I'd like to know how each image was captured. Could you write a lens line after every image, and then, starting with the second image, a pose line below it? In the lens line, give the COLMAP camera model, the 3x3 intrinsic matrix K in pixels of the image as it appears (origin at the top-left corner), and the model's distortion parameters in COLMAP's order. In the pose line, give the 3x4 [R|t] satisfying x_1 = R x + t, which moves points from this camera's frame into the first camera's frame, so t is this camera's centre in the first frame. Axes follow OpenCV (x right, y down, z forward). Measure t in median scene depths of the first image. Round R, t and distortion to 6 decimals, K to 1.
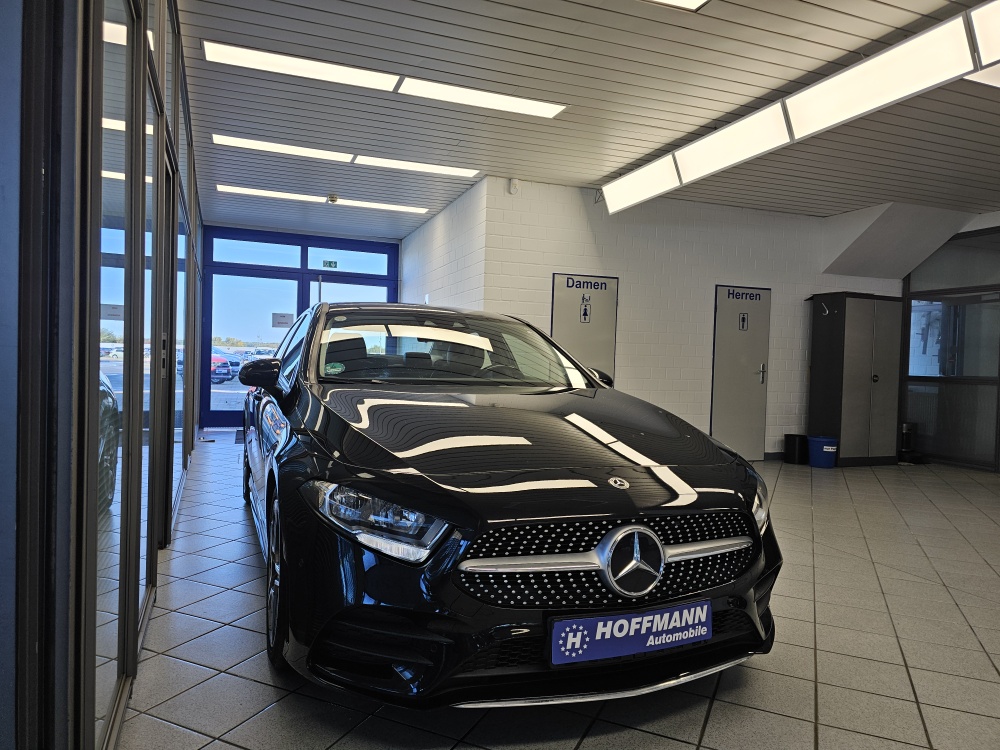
lens RADIAL K [[678.4, 0, 492.5], [0, 678.4, 401.0], [0, 0, 1]] dist [0.042804, -0.049835]
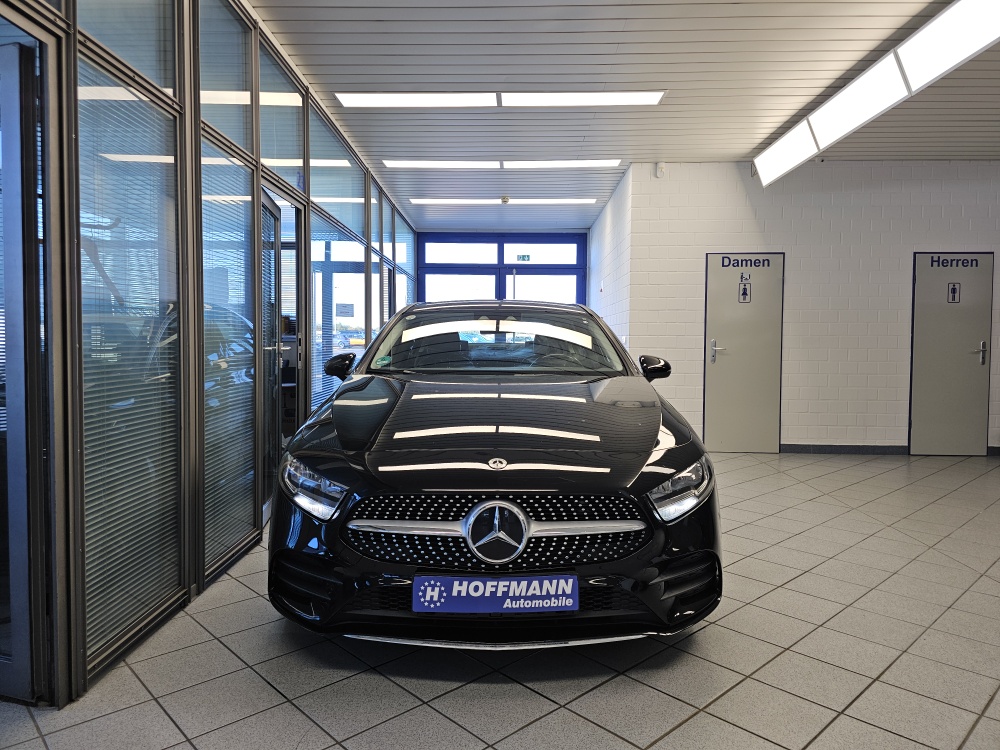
lens RADIAL K [[678.4, 0, 499.4], [0, 678.4, 385.1], [0, 0, 1]] dist [0.042804, -0.049835]
pose [[0.927586, -0.000906, -0.373609, 0.267349], [0.002169, 0.999993, 0.002960, -0.006043], [0.373604, -0.003556, 0.927581, -0.021615]]
